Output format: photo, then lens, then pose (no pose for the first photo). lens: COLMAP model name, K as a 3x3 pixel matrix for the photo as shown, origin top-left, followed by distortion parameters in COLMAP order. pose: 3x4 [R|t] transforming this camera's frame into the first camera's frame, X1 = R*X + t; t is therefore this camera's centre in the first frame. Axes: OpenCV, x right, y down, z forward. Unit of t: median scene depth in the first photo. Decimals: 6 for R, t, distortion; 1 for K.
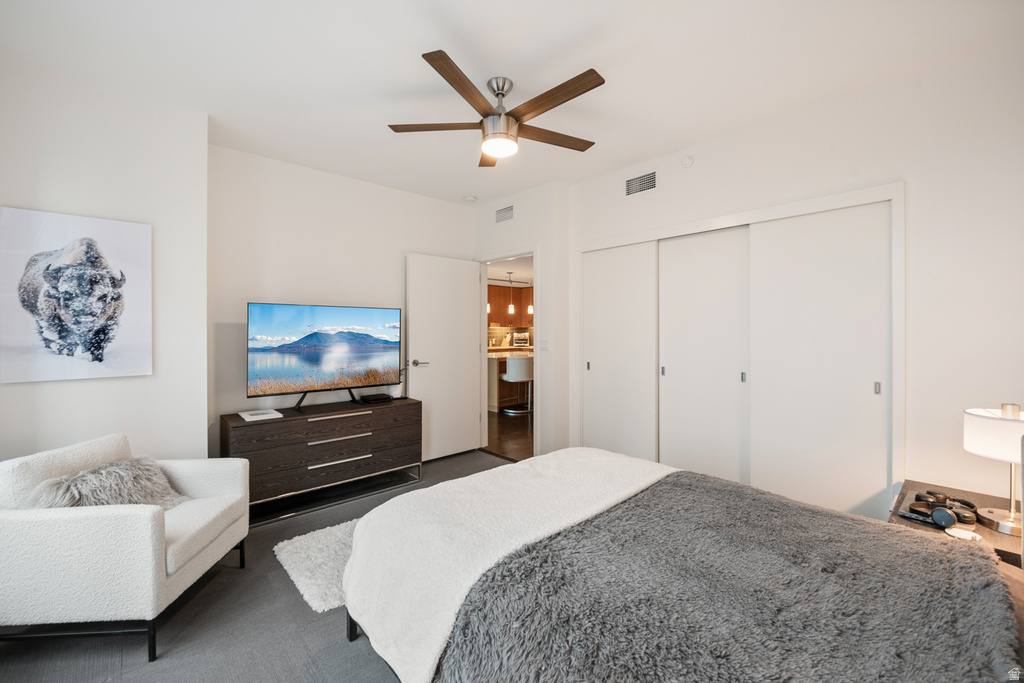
lens RADIAL K [[425.9, 0, 512.3], [0, 425.9, 333.9], [0, 0, 1]] dist [0.000703, 0.000061]
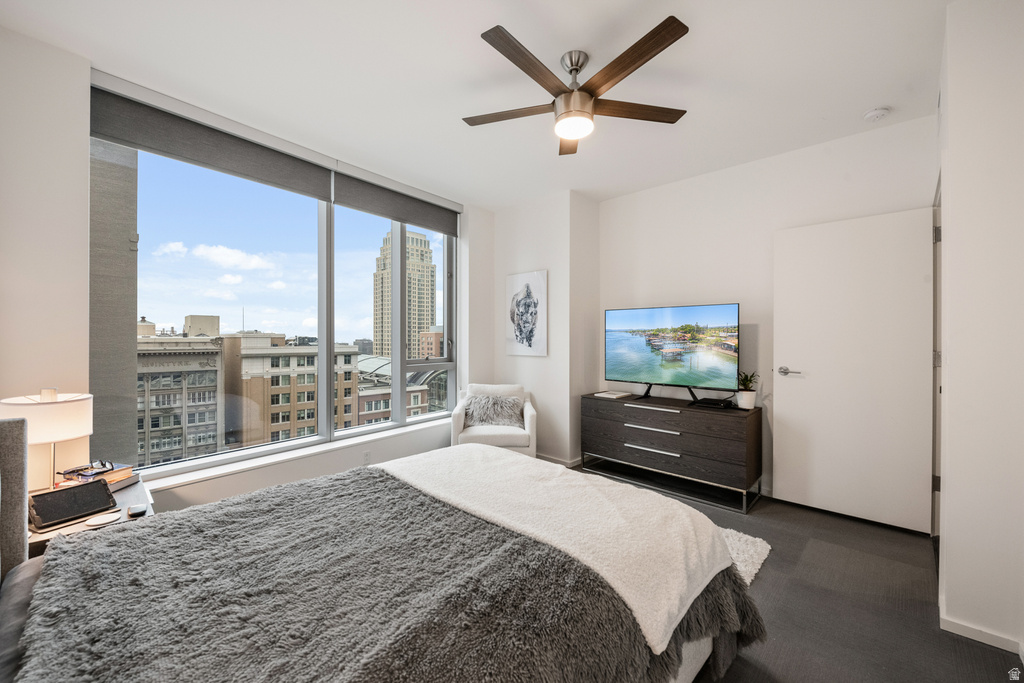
lens RADIAL K [[408.4, 0, 508.0], [0, 408.4, 346.5], [0, 0, 1]] dist [0.000103, -0.000006]
pose [[0.036863, 0.026581, -0.998967, 0.864152], [-0.008136, 0.999621, 0.026298, 0.014591], [0.999287, 0.007158, 0.037065, 0.827051]]
